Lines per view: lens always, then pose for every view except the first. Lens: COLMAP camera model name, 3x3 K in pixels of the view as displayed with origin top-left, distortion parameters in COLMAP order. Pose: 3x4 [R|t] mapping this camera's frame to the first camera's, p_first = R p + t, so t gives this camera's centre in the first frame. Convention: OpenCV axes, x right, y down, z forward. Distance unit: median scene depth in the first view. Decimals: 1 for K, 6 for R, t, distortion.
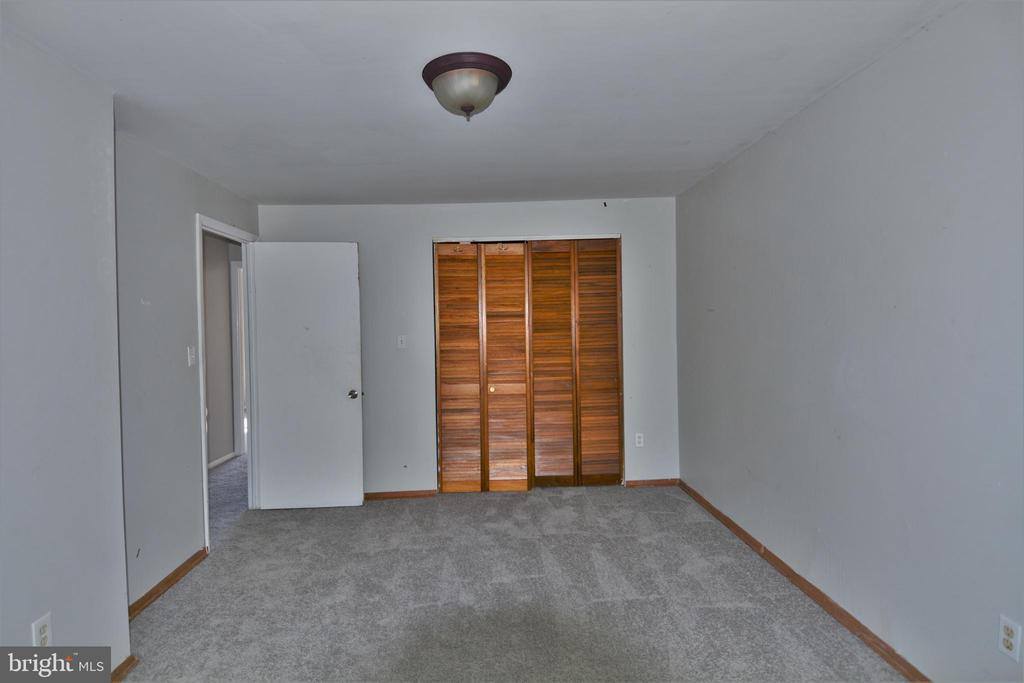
lens RADIAL K [[534.4, 0, 528.4], [0, 534.4, 318.4], [0, 0, 1]] dist [0.038246, -0.045709]
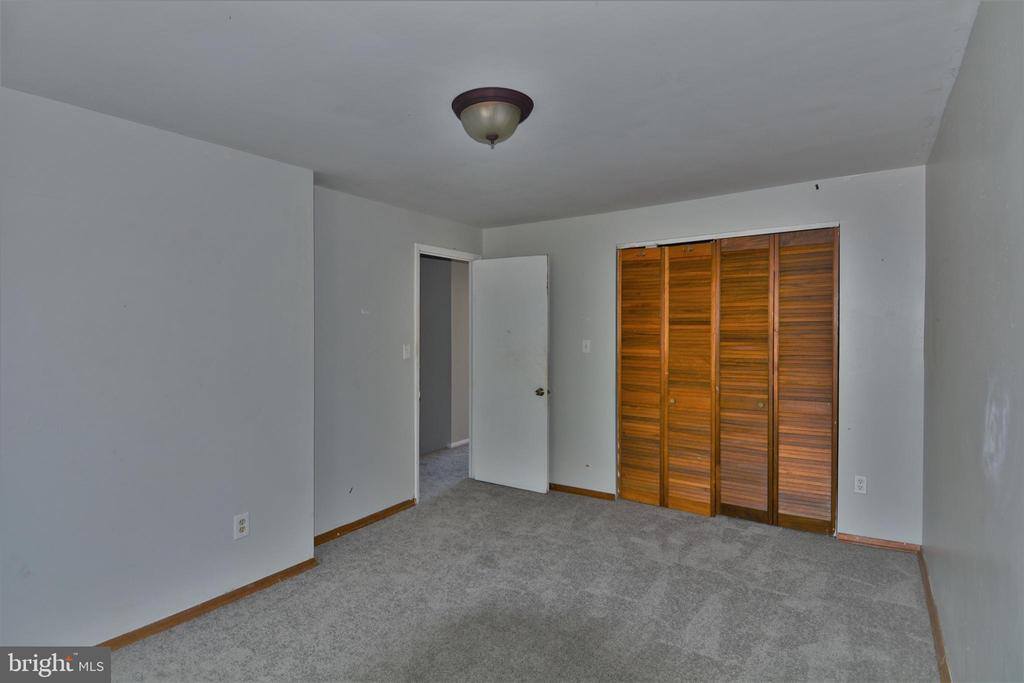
lens RADIAL K [[534.4, 0, 499.3], [0, 534.4, 314.5], [0, 0, 1]] dist [0.038246, -0.045709]
pose [[0.799088, 0.003324, -0.601204, 0.269072], [-0.006056, 0.999978, -0.002521, -0.015345], [0.601183, 0.005656, 0.799091, 0.061914]]
